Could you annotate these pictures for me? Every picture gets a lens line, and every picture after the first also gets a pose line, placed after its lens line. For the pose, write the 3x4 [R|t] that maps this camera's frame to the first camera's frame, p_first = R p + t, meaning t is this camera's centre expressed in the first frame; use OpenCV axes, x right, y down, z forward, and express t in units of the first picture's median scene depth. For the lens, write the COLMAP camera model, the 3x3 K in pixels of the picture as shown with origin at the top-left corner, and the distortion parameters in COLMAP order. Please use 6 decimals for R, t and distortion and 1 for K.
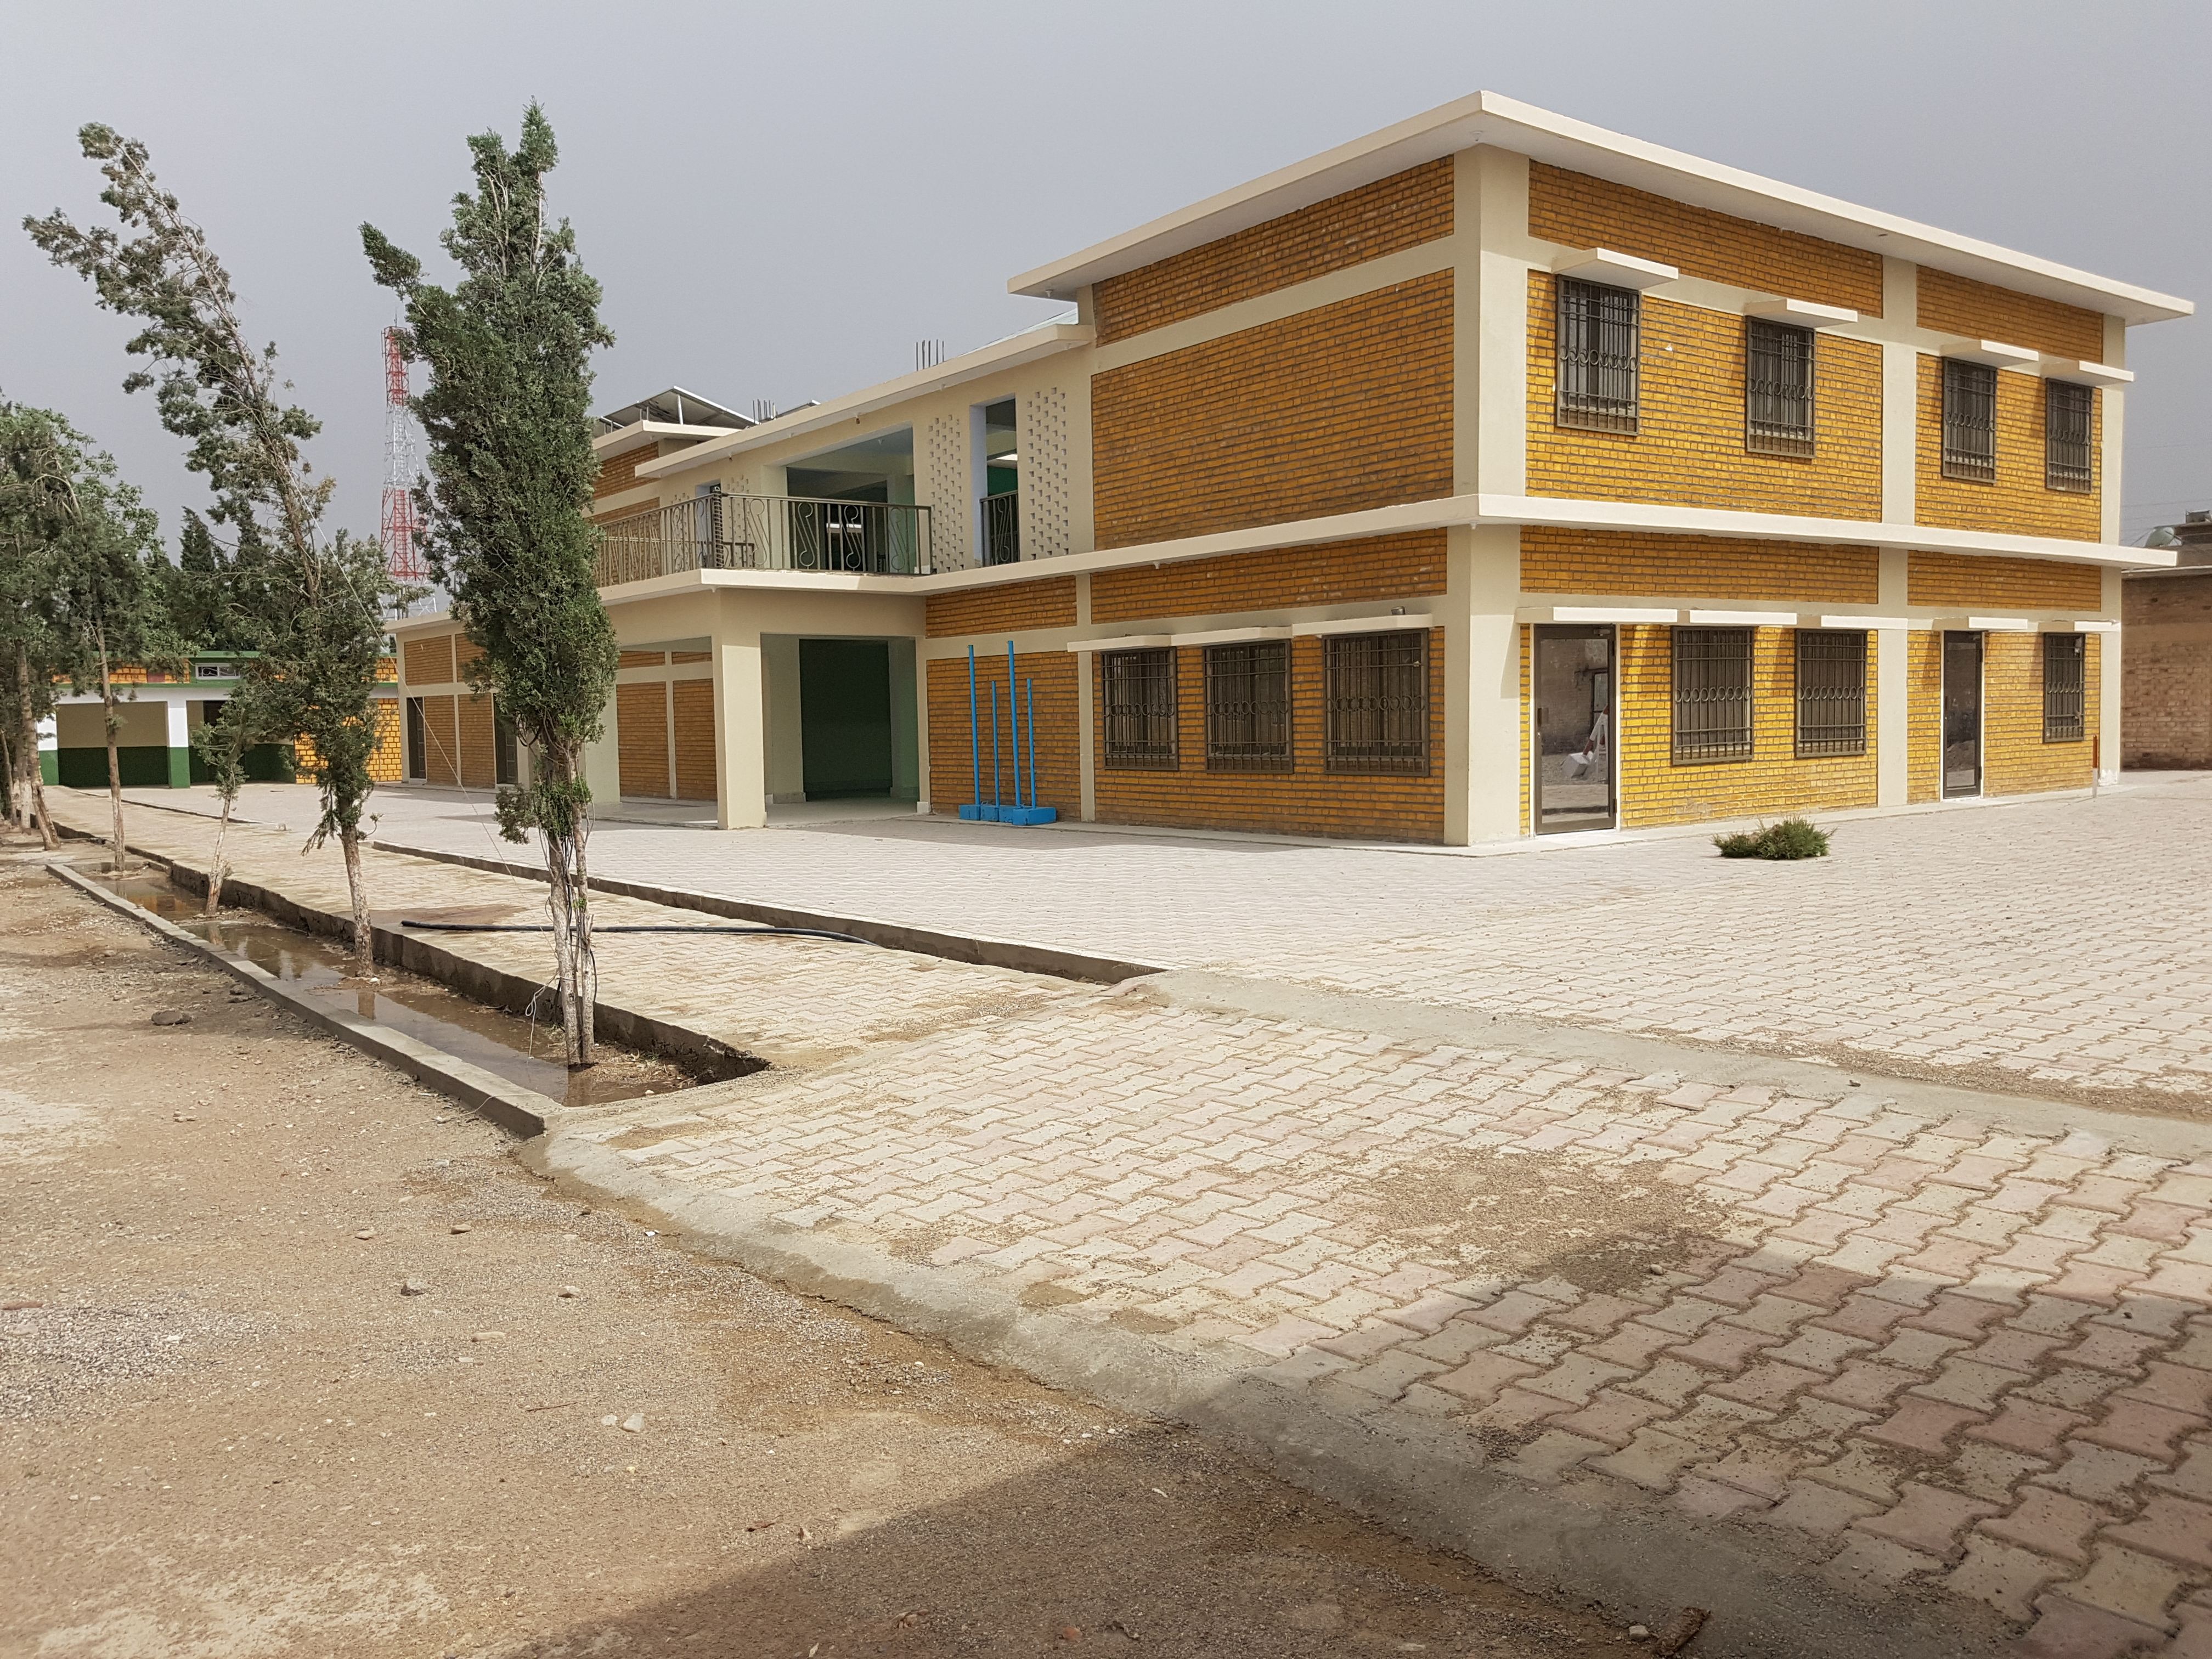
lens RADIAL K [[1721.3, 0, 1093.1], [0, 1721.3, 818.0], [0, 0, 1]] dist [0.051533, -0.079254]
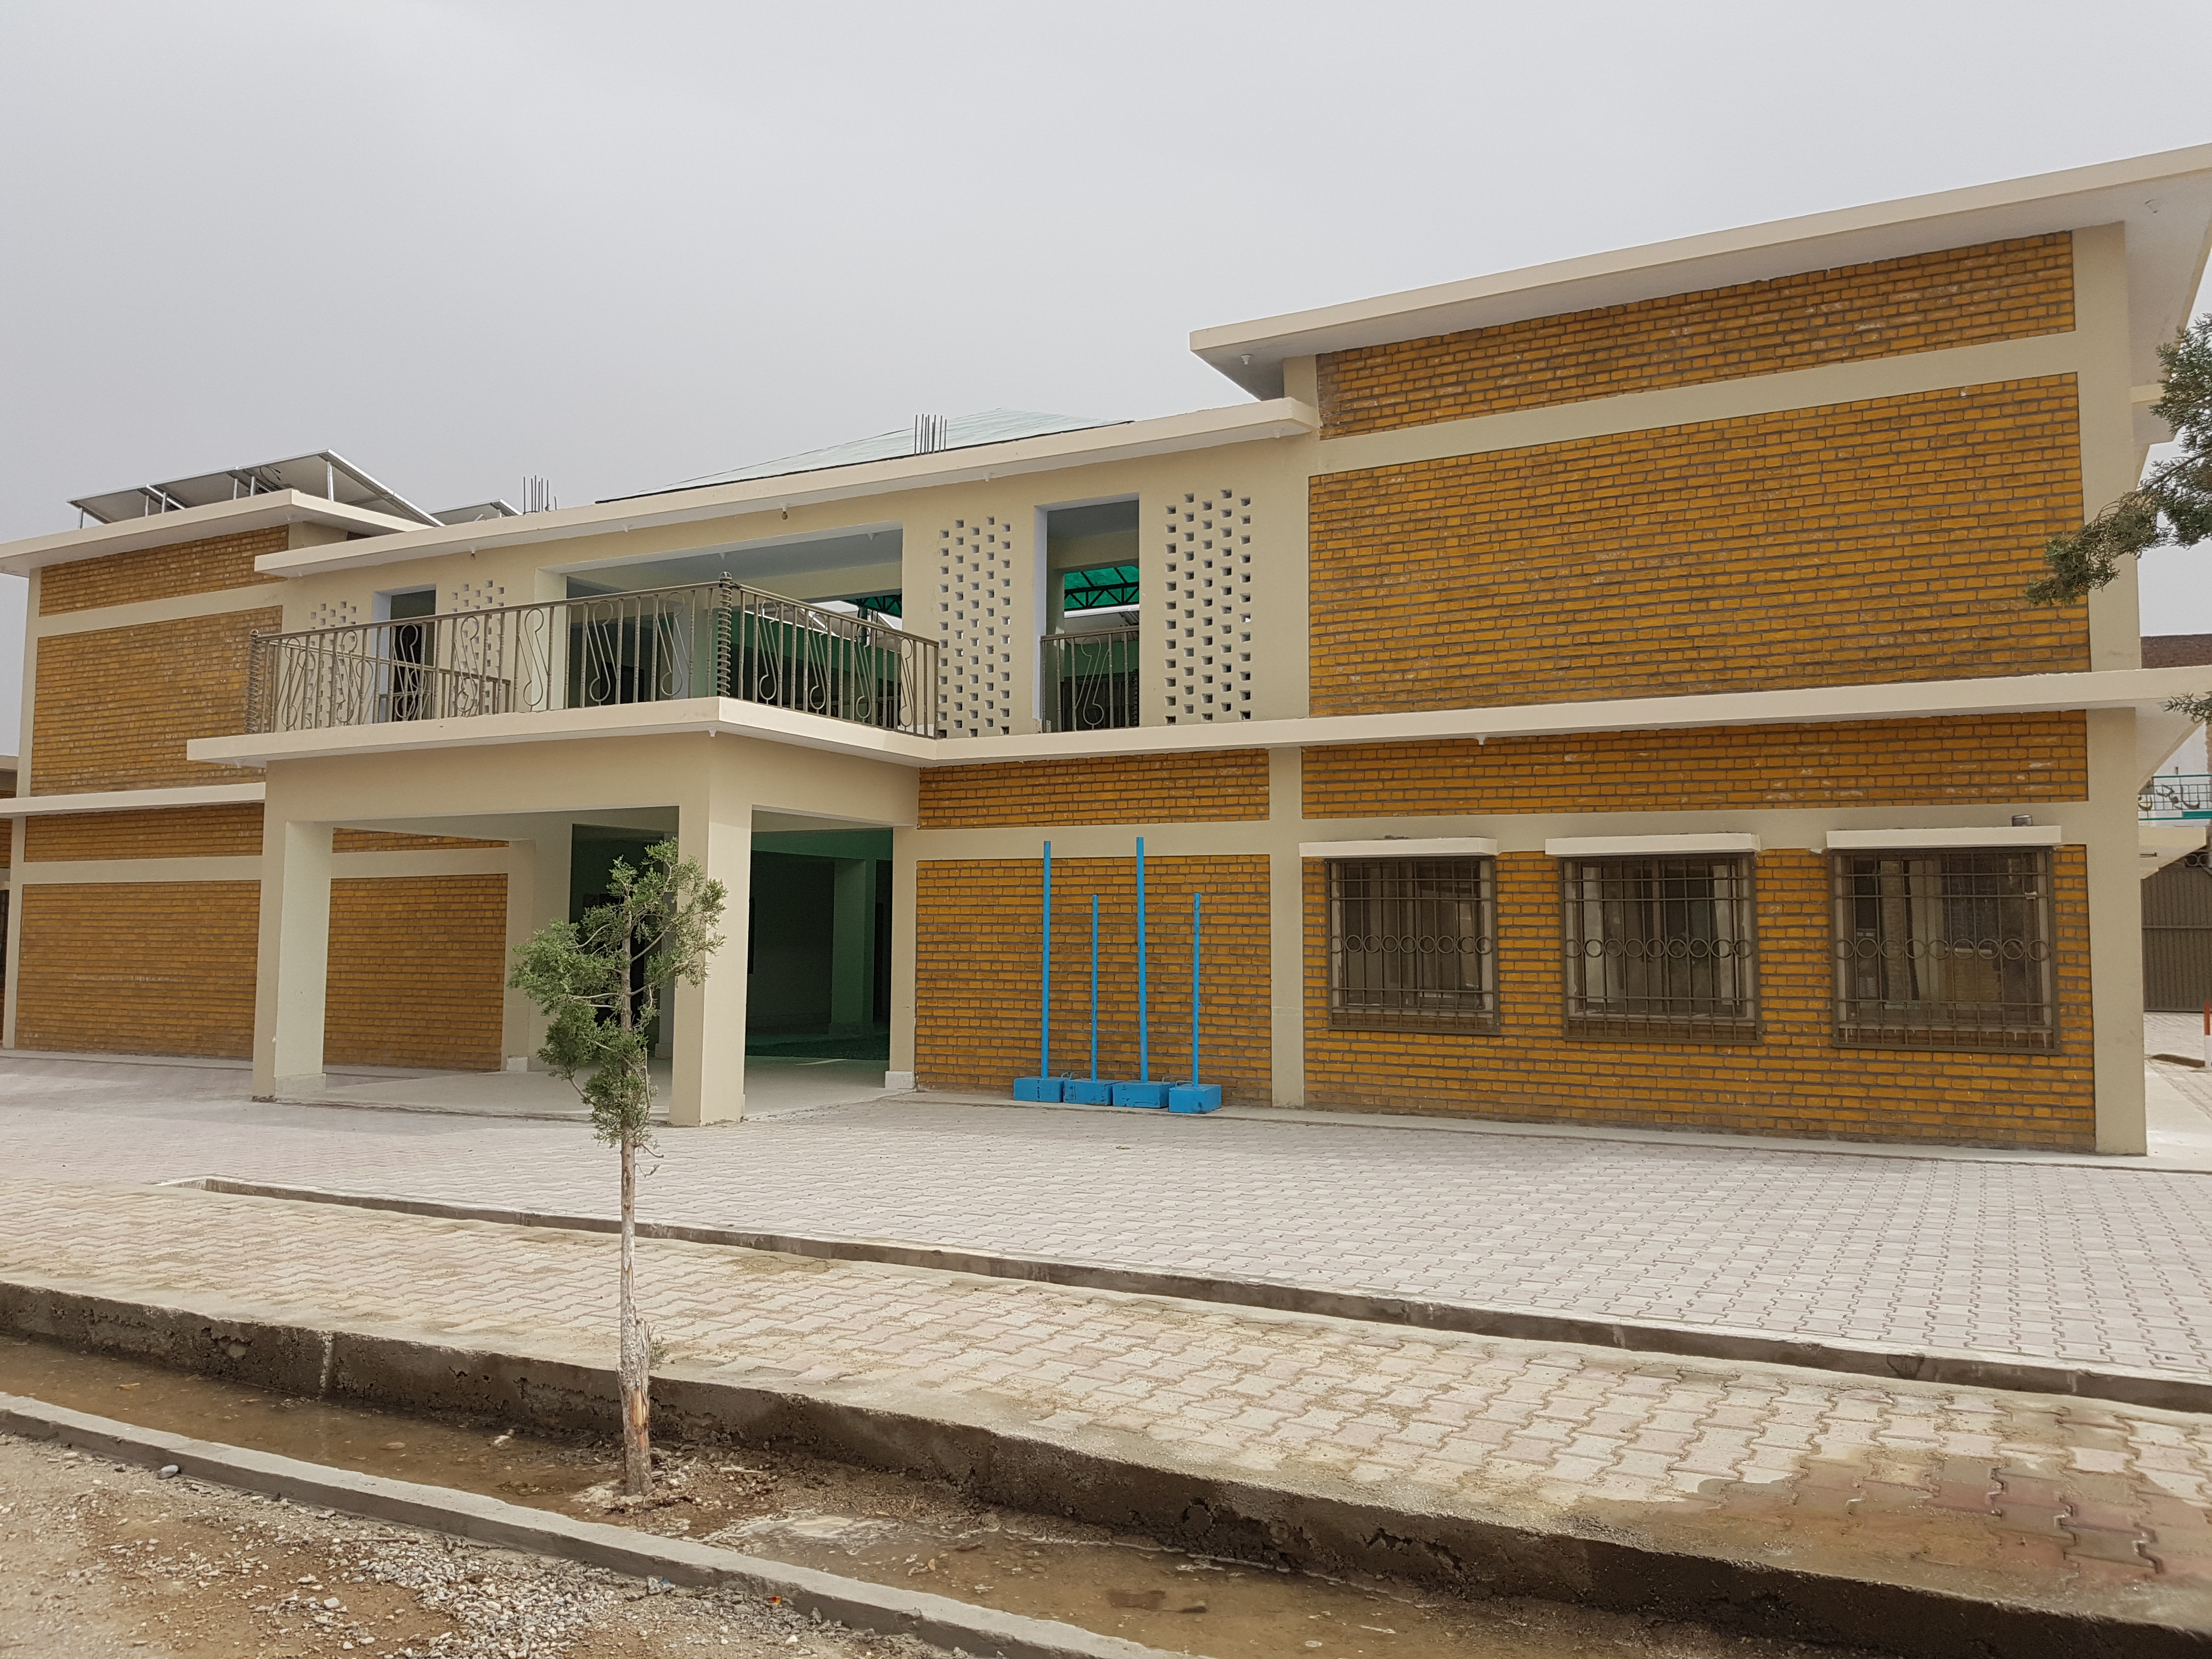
lens RADIAL K [[1721.3, 0, 1062.8], [0, 1721.3, 780.0], [0, 0, 1]] dist [0.051533, -0.079254]
pose [[0.905965, 0.065676, 0.418227, -0.437201], [-0.000077, 0.987919, -0.154972, -0.022964], [-0.423352, 0.140367, 0.895025, 0.474214]]
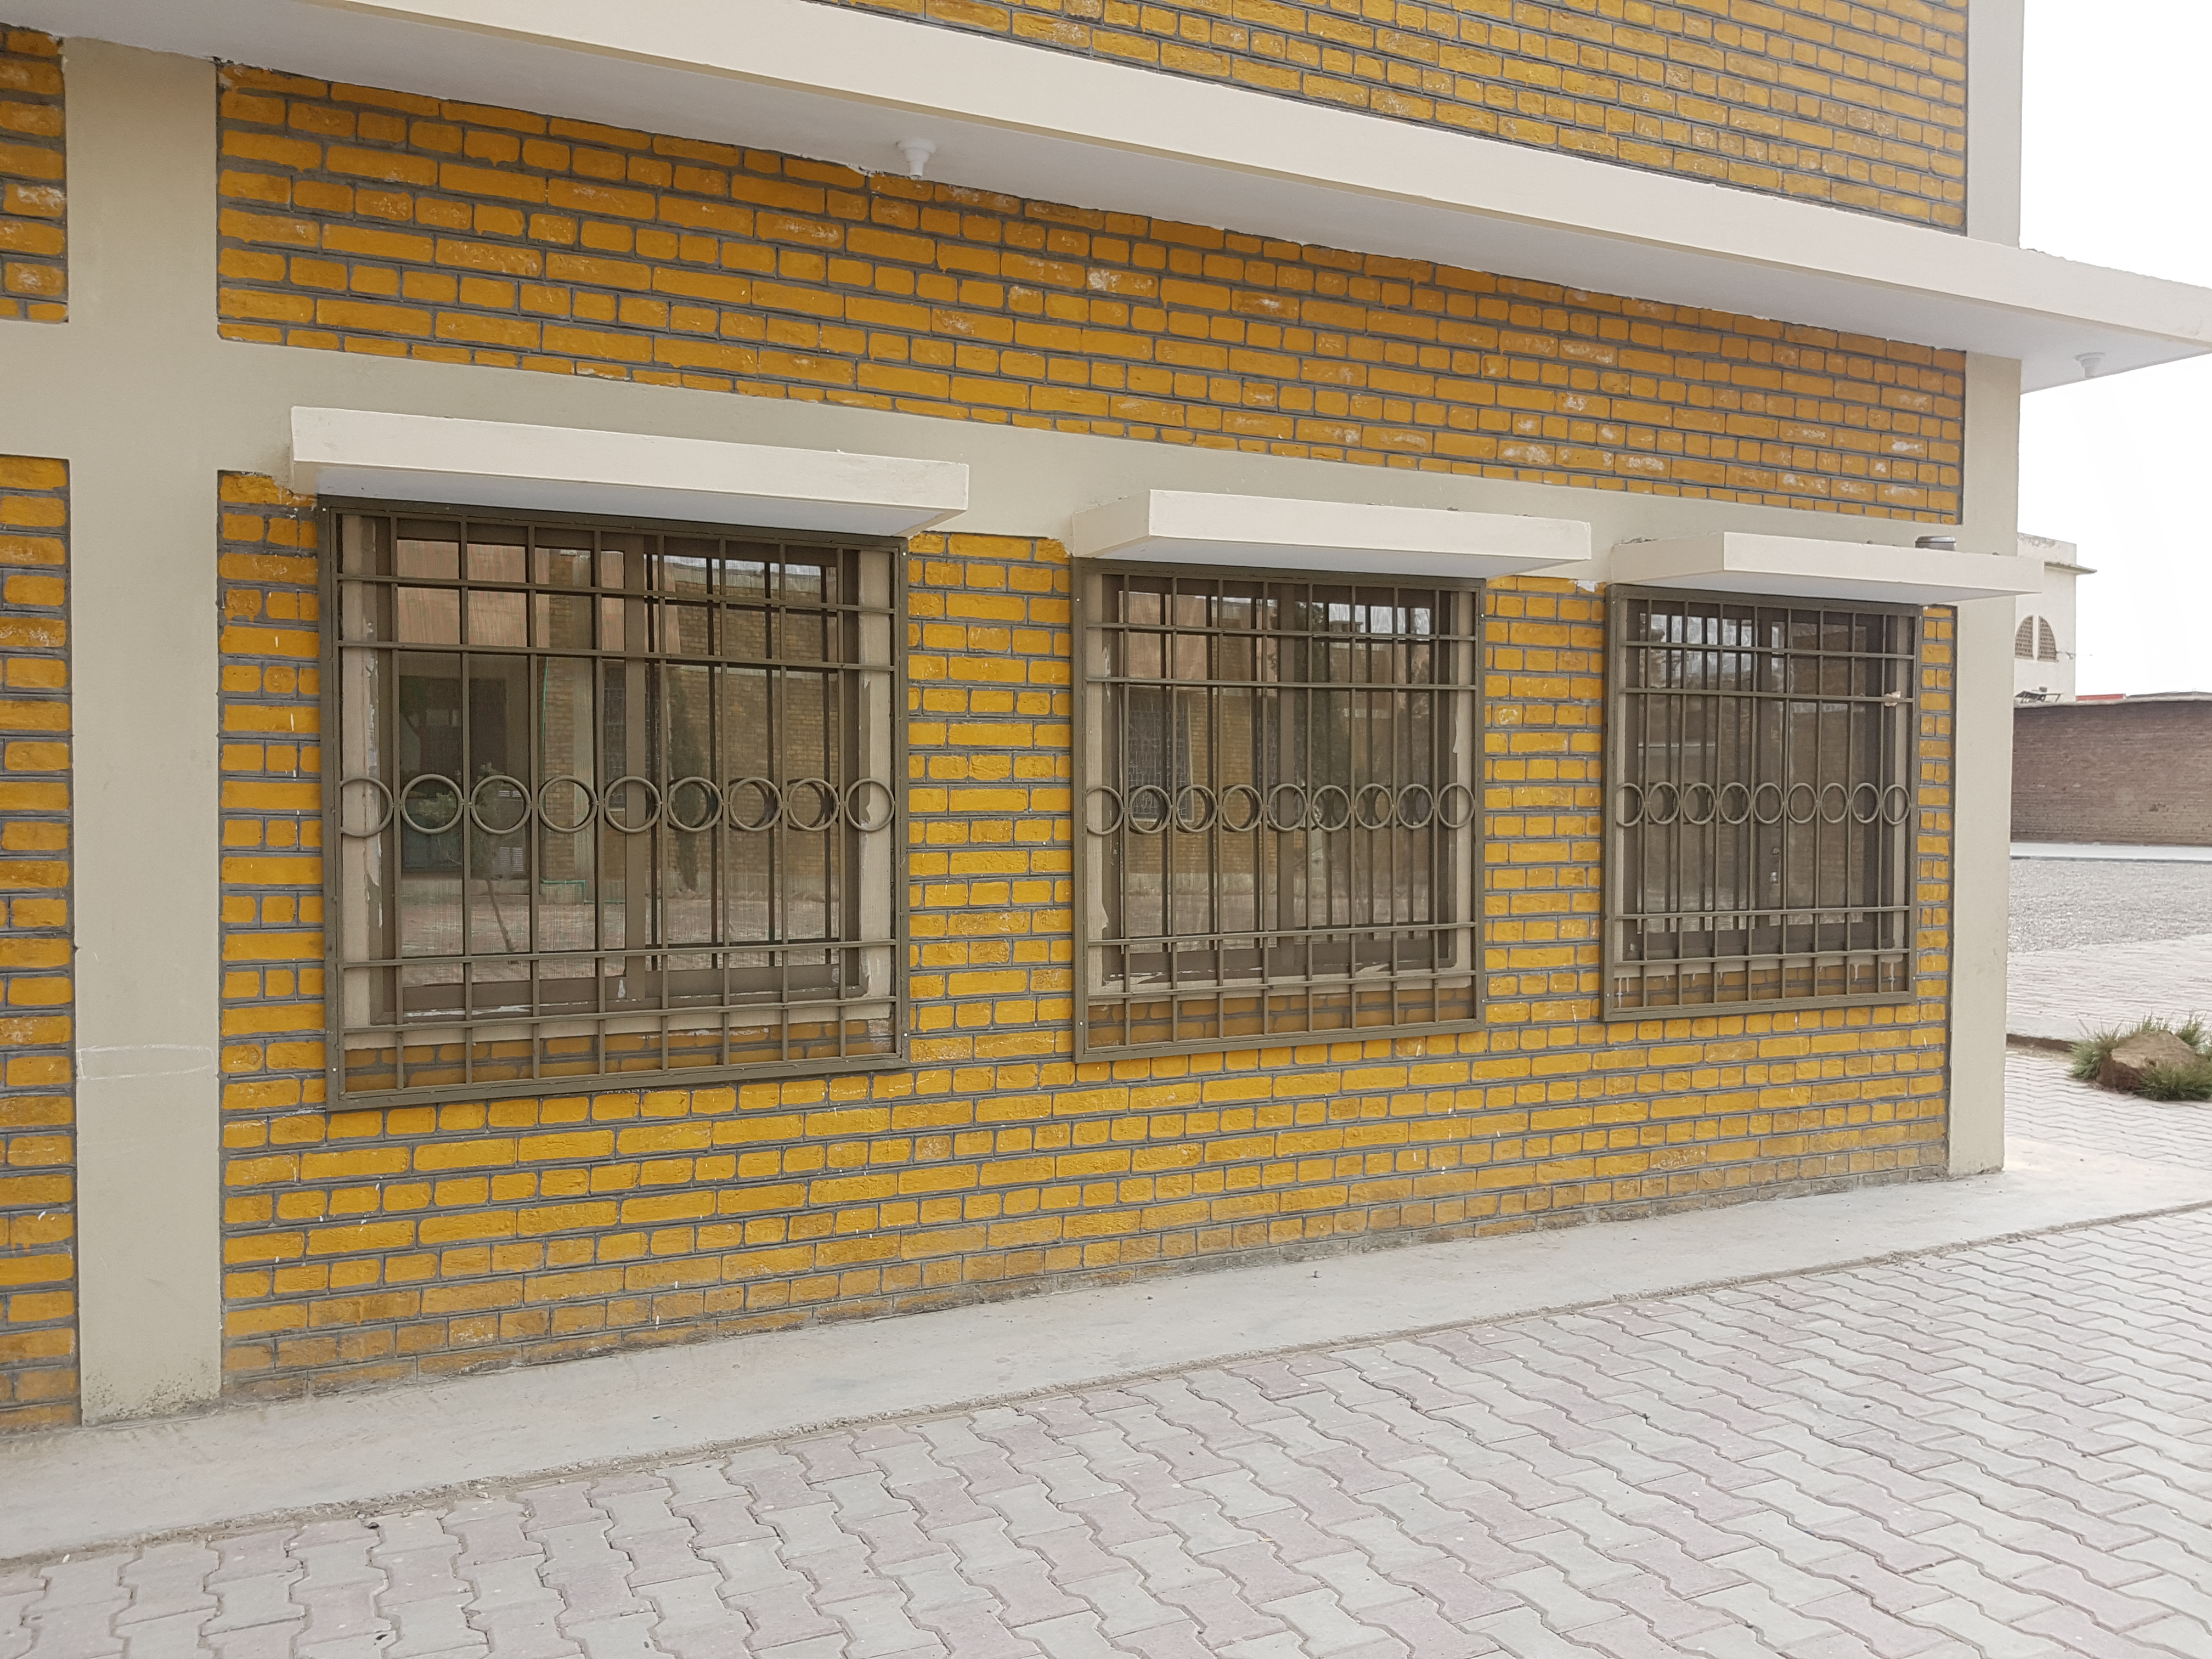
lens RADIAL K [[1721.3, 0, 1101.2], [0, 1721.3, 831.4], [0, 0, 1]] dist [0.051533, -0.079254]
pose [[0.201665, 0.002974, 0.979450, -0.189873], [0.053687, 0.998458, -0.014086, -0.059199], [-0.977982, 0.055425, 0.201194, 0.995896]]
